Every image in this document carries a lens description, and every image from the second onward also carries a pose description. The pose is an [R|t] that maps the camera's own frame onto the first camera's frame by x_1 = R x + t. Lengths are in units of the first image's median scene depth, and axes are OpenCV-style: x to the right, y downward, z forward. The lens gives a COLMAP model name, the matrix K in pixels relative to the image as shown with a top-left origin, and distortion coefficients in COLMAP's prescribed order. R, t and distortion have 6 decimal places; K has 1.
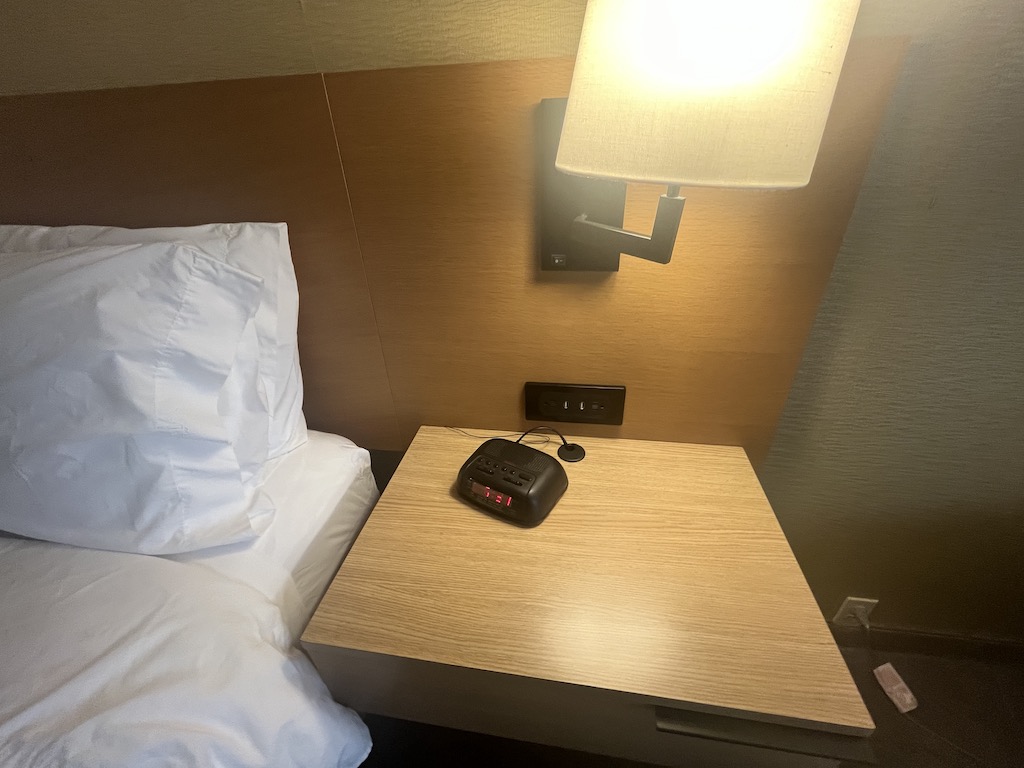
lens RADIAL K [[420.8, 0, 514.3], [0, 420.8, 385.9], [0, 0, 1]] dist [-0.003204, 0.000180]
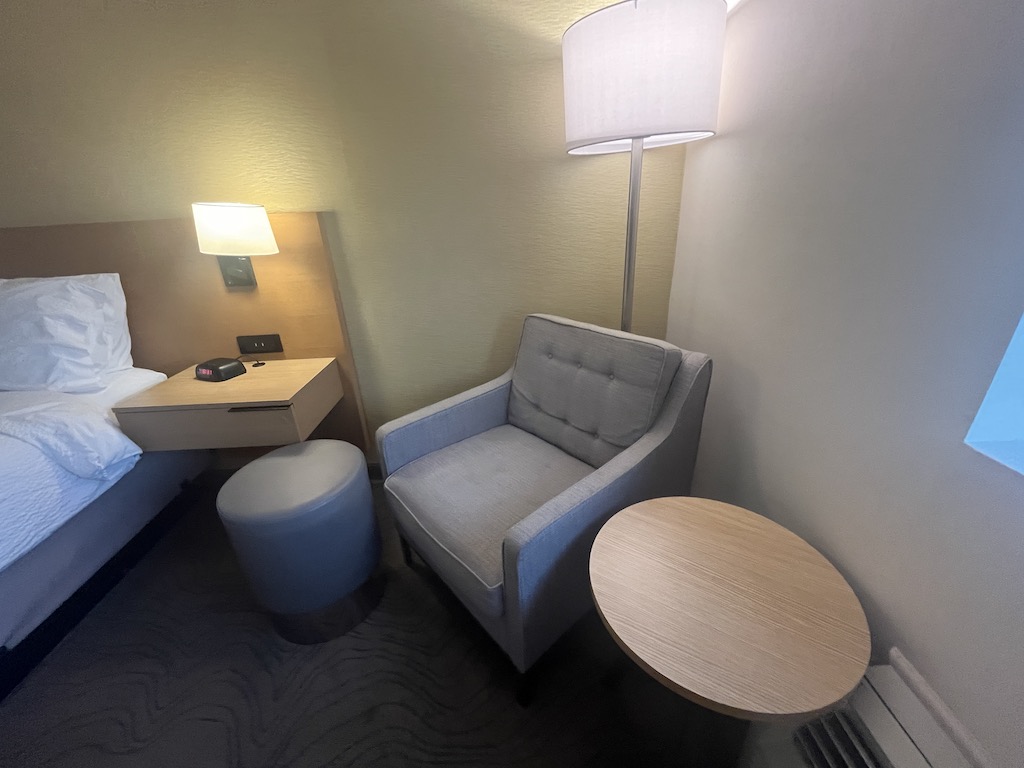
lens RADIAL K [[420.8, 0, 512.2], [0, 420.8, 383.3], [0, 0, 1]] dist [-0.003204, 0.000180]
pose [[0.985932, -0.073540, 0.150100, 1.585750], [0.093935, 0.986566, -0.133653, 0.958671], [-0.138254, 0.145873, 0.979595, -1.980676]]
